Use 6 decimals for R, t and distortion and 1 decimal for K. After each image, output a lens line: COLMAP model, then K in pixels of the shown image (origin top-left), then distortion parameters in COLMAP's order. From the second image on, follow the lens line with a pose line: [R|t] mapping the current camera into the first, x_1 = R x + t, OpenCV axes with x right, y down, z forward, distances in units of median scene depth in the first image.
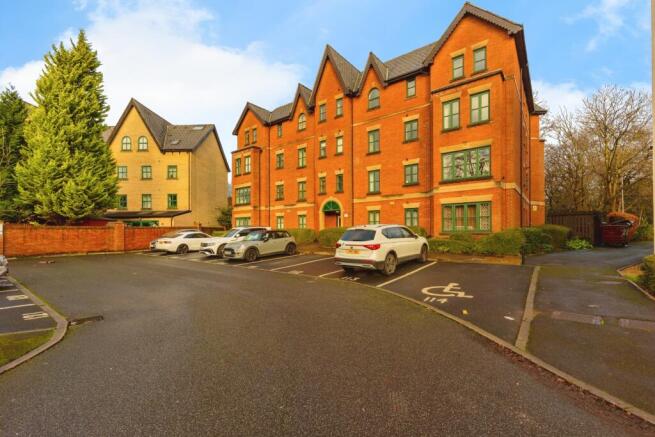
lens RADIAL K [[282.4, 0, 327.5], [0, 282.4, 218.5], [0, 0, 1]] dist [-0.000382, 0.000003]
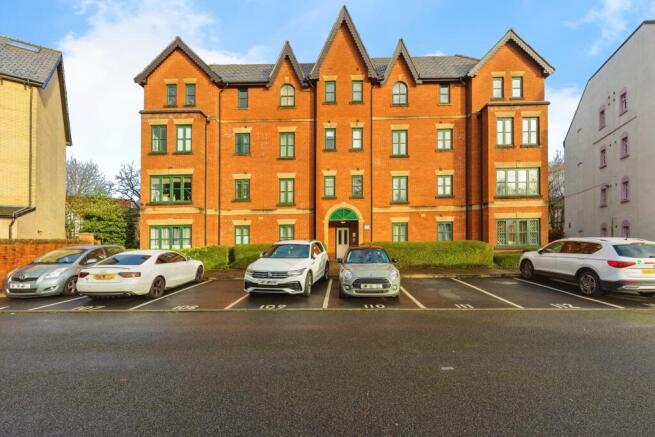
lens RADIAL K [[289.5, 0, 329.3], [0, 289.5, 233.1], [0, 0, 1]] dist [0.000090, -0.000064]
pose [[0.800613, 0.023119, 0.598736, -0.502395], [-0.019448, 0.999732, -0.012597, 0.017591], [-0.598866, -0.001559, 0.800847, 0.394408]]
